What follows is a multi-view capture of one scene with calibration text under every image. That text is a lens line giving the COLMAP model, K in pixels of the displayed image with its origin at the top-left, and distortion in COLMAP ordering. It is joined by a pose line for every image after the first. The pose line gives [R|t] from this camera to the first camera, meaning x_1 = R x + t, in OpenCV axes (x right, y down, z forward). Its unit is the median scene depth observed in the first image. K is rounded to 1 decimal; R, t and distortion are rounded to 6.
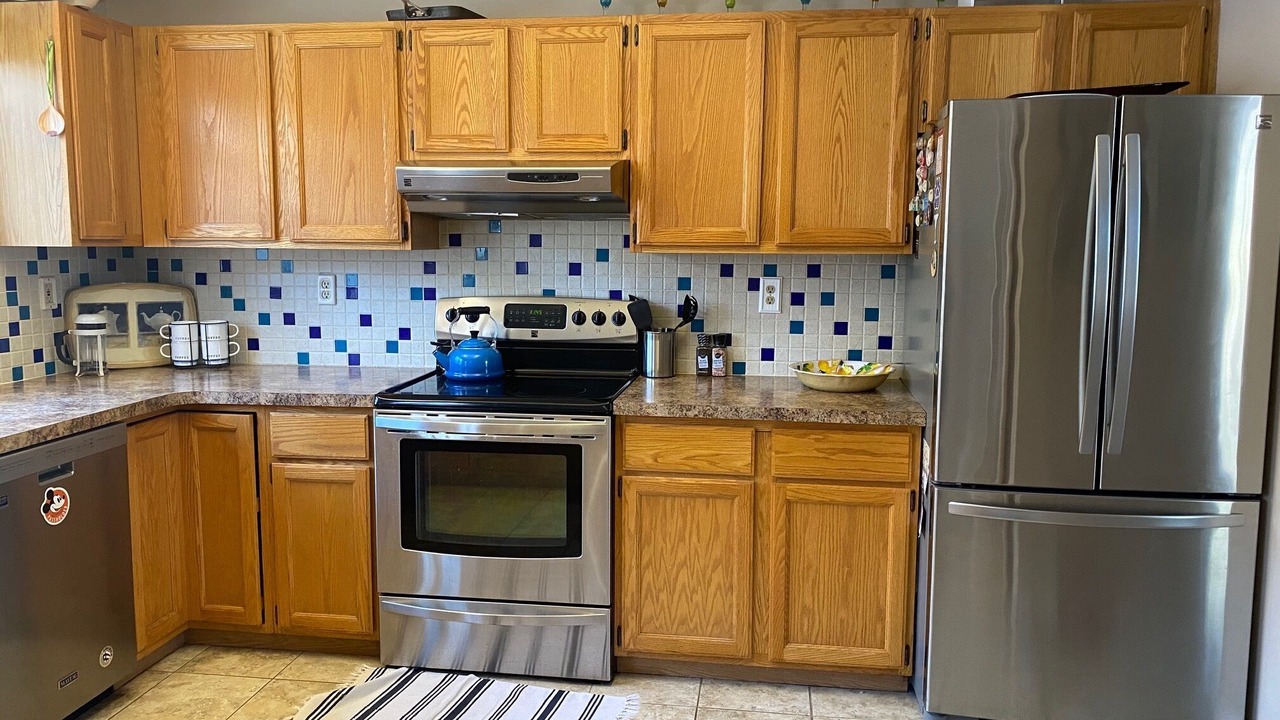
lens RADIAL K [[950.9, 0, 640.0], [0, 950.9, 360.0], [0, 0, 1]] dist [0.133961, -0.299201]
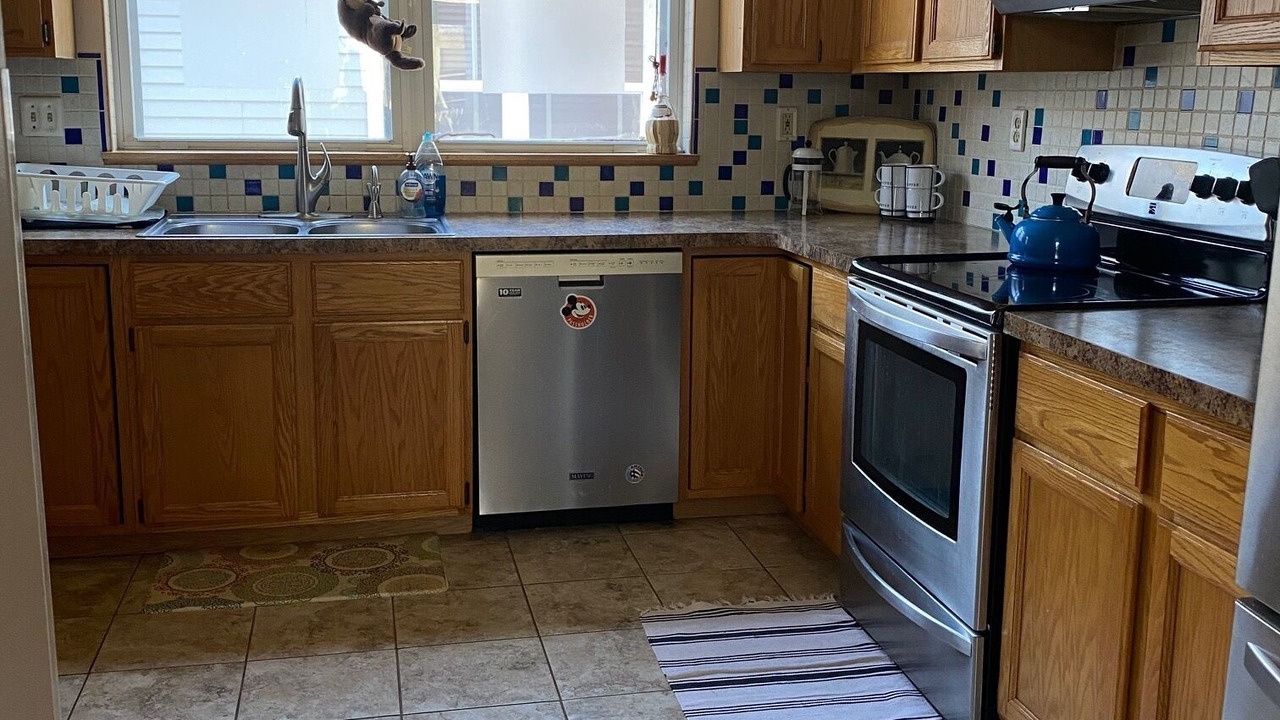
lens RADIAL K [[1292.2, 0, 608.0], [0, 1292.2, 336.7], [0, 0, 1]] dist [0.147860, -0.402500]
pose [[0.316019, 0.175241, -0.932428, 0.579744], [-0.119844, 0.982295, 0.143995, -0.026217], [0.941153, 0.066240, 0.331425, 0.412611]]
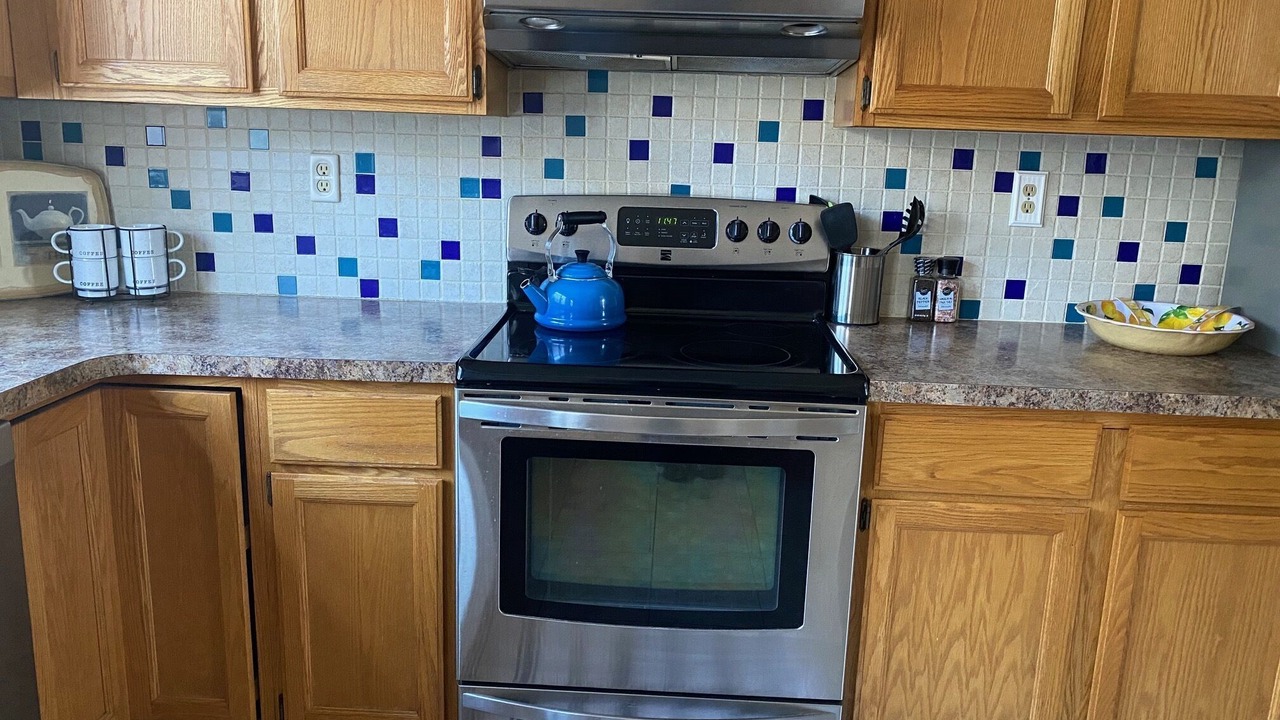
lens RADIAL K [[960.3, 0, 640.0], [0, 960.3, 360.0], [0, 0, 1]] dist [0.078645, -0.123169]
pose [[0.994424, 0.000768, 0.105448, -0.200979], [-0.012172, 0.994126, 0.107545, -0.026955], [-0.104746, -0.108229, 0.988592, 0.360004]]
